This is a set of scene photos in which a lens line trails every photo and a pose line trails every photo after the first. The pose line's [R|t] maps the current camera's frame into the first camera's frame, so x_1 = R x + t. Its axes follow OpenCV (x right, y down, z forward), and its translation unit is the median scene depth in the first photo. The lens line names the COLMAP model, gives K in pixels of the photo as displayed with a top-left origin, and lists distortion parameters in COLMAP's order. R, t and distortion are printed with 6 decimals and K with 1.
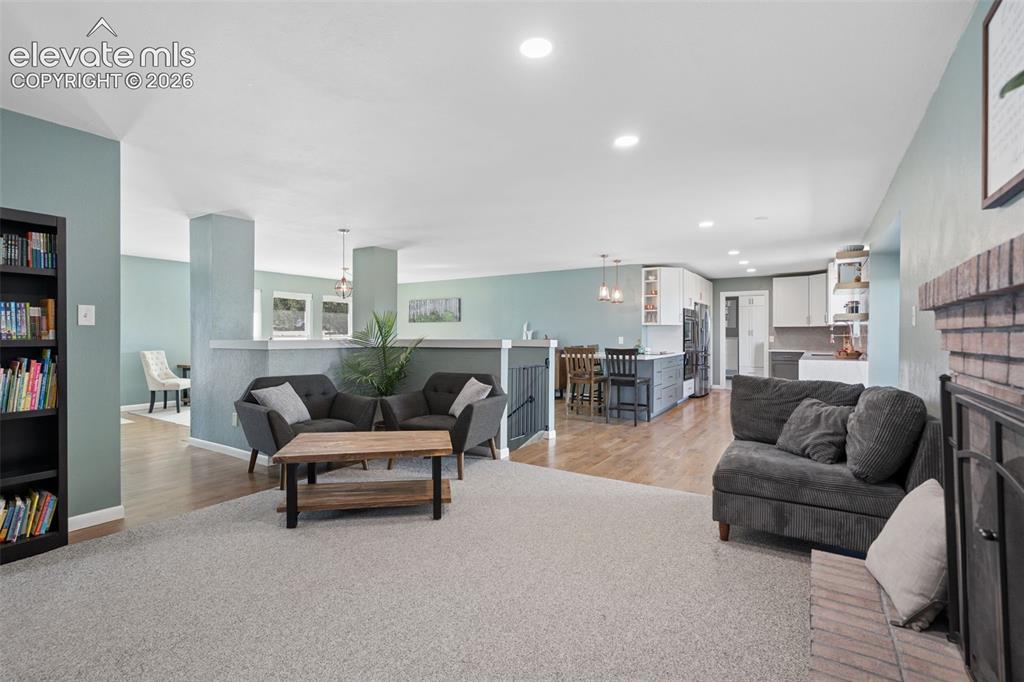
lens RADIAL K [[468.7, 0, 510.6], [0, 468.7, 343.4], [0, 0, 1]] dist [-0.005925, 0.002318]
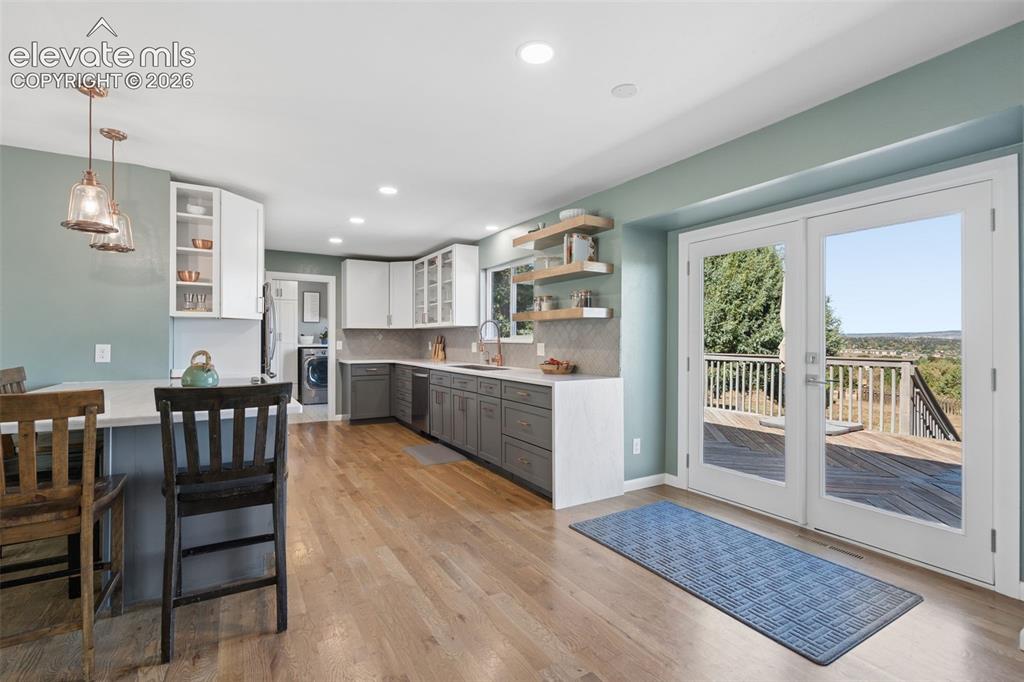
lens RADIAL K [[468.7, 0, 508.9], [0, 468.7, 337.2], [0, 0, 1]] dist [-0.005925, 0.002318]
pose [[0.441572, 0.006547, 0.897202, 0.043202], [0.014131, 0.999799, -0.014251, -0.010383], [-0.897115, 0.018971, 0.441390, 0.610382]]
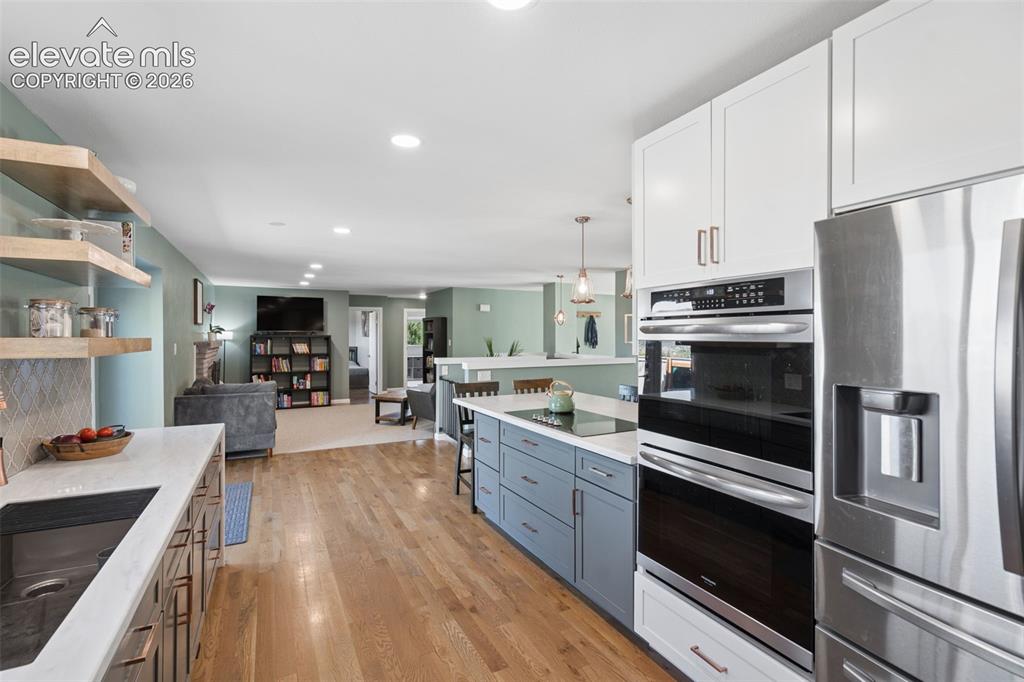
lens RADIAL K [[468.7, 0, 507.5], [0, 468.7, 334.1], [0, 0, 1]] dist [-0.005925, 0.002318]
pose [[-0.495099, -0.001957, -0.868834, 0.708477], [-0.013383, 0.999896, 0.005374, -0.056791], [0.868734, 0.014288, -0.495074, 1.191557]]
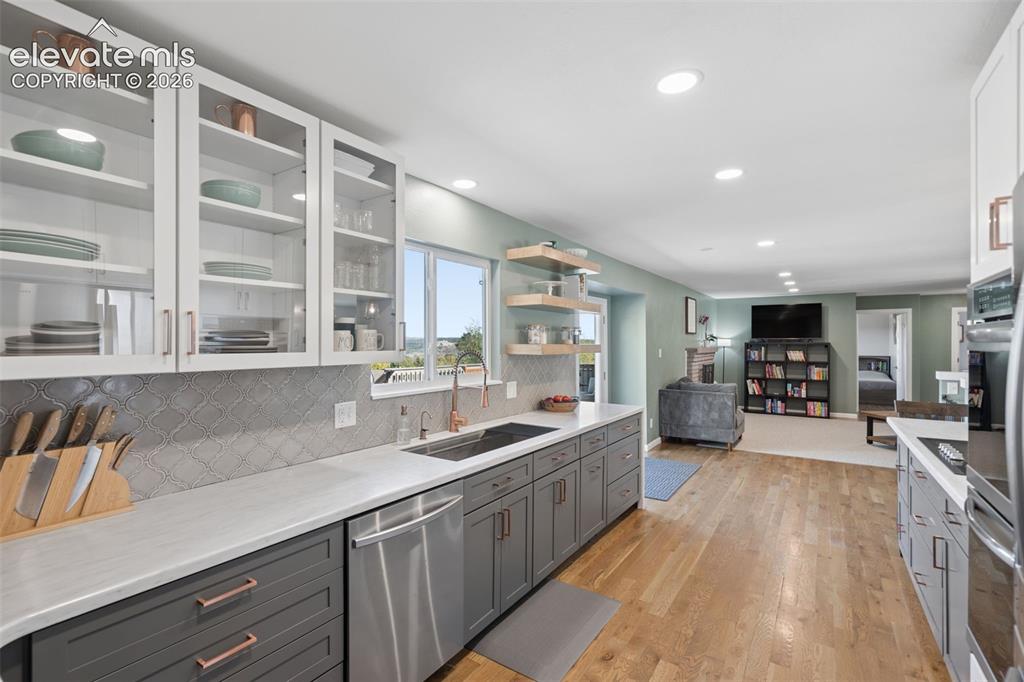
lens RADIAL K [[468.7, 0, 504.3], [0, 468.7, 342.1], [0, 0, 1]] dist [-0.005925, 0.002318]
pose [[-0.999778, 0.000112, 0.021089, 0.632525], [0.000439, 0.999880, 0.015498, -0.060197], [-0.021085, 0.015504, -0.999657, 1.345299]]
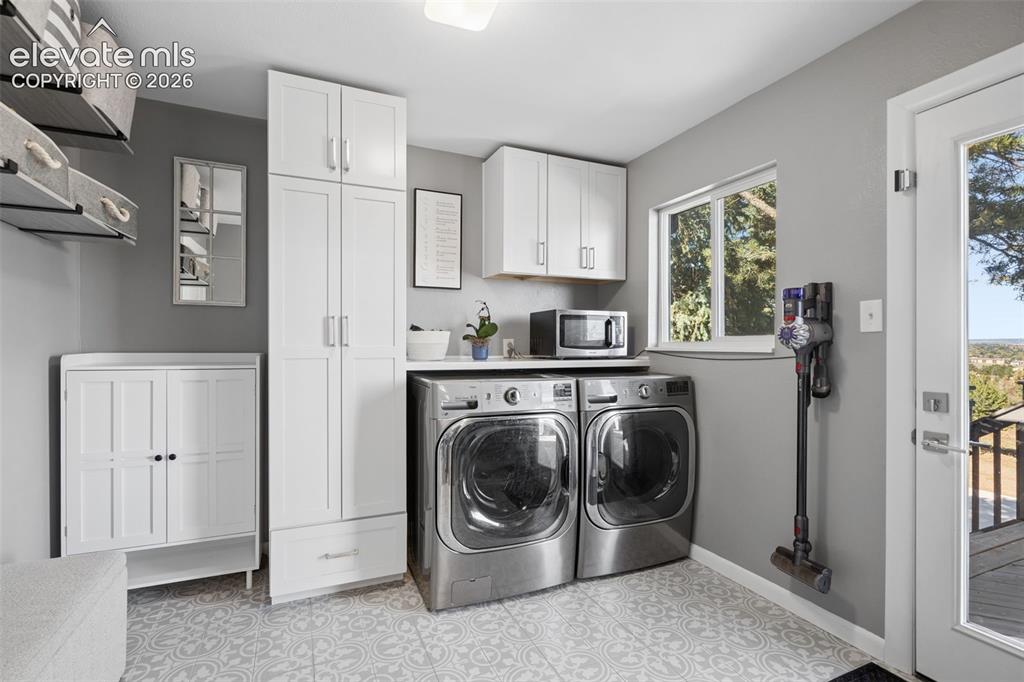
lens RADIAL K [[468.7, 0, 508.9], [0, 468.7, 342.7], [0, 0, 1]] dist [-0.005925, 0.002318]
pose [[0.553144, 0.005702, 0.833066, 0.670226], [0.011915, 0.999820, -0.014754, -0.024619], [-0.833001, 0.018087, 0.552976, 1.410081]]
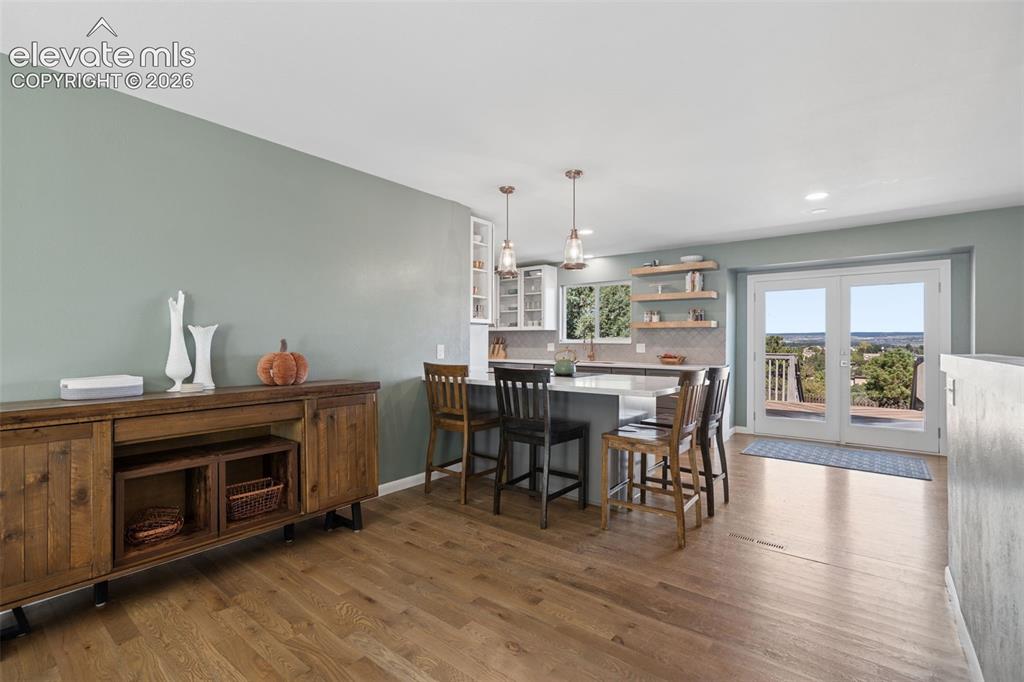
lens RADIAL K [[468.7, 0, 510.1], [0, 468.7, 339.4], [0, 0, 1]] dist [-0.005925, 0.002318]
pose [[0.089234, 0.005311, 0.995997, -0.278826], [0.014927, 0.999866, -0.006669, -0.016536], [-0.995899, 0.015462, 0.089143, 1.022366]]
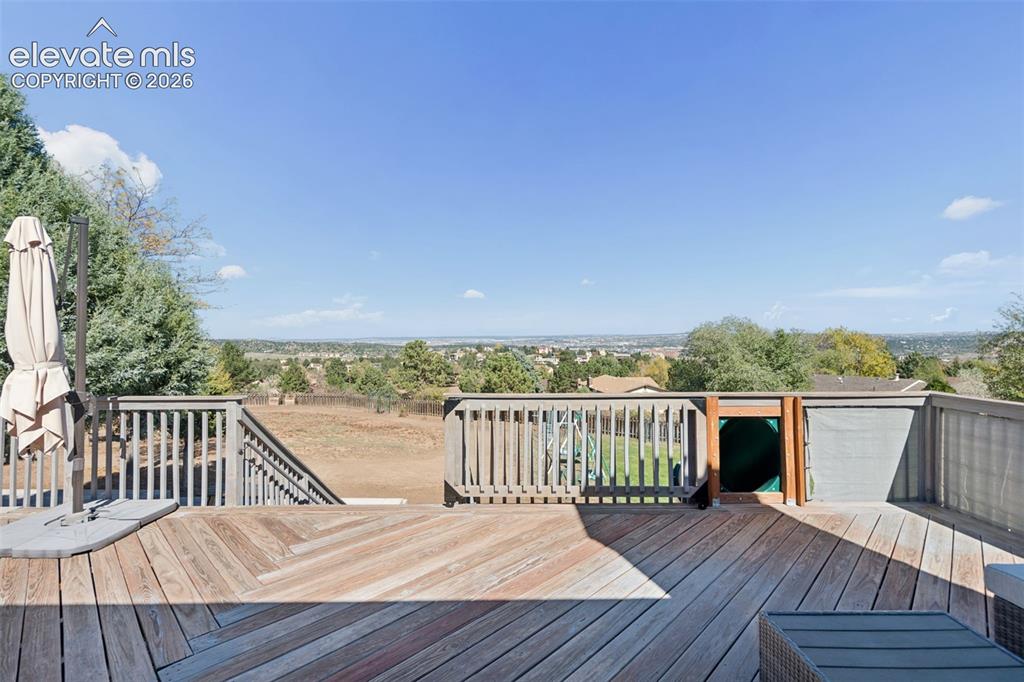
lens RADIAL K [[468.7, 0, 508.4], [0, 468.7, 345.3], [0, 0, 1]] dist [-0.005925, 0.002318]
pose [[-0.549197, 0.001676, 0.835691, 0.452286], [0.021848, 0.999685, 0.012353, -0.036900], [-0.835407, 0.025042, -0.549060, 0.366394]]
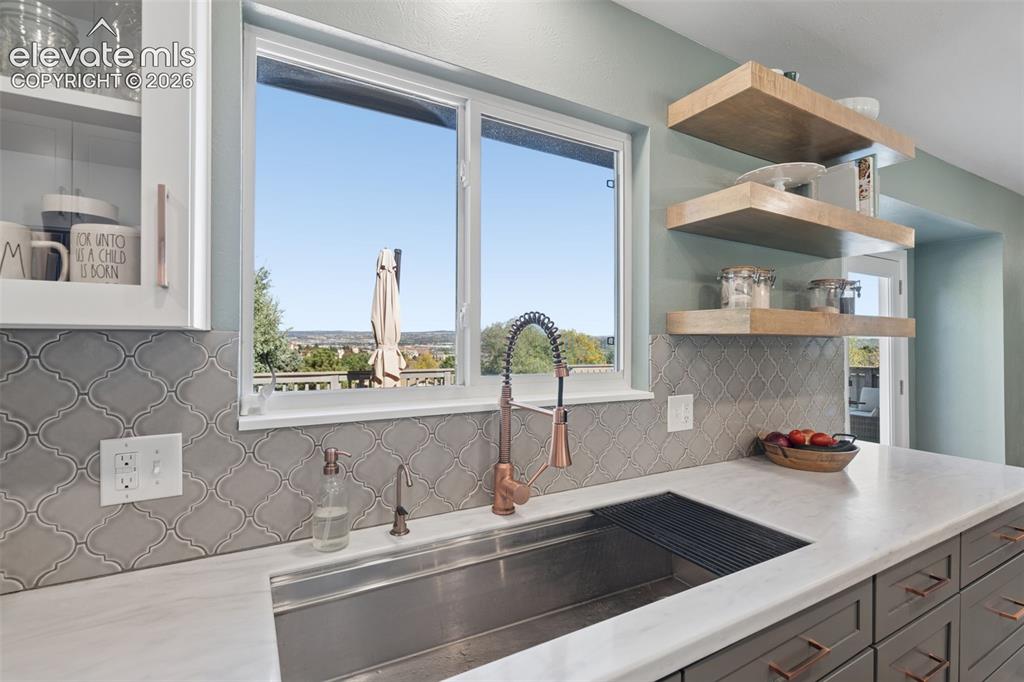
lens RADIAL K [[468.7, 0, 506.7], [0, 468.7, 338.5], [0, 0, 1]] dist [-0.005925, 0.002318]
pose [[-0.888651, -0.001293, 0.458583, 0.606221], [0.003633, 0.999945, 0.009861, -0.040548], [-0.458571, 0.010429, -0.888597, 1.090879]]
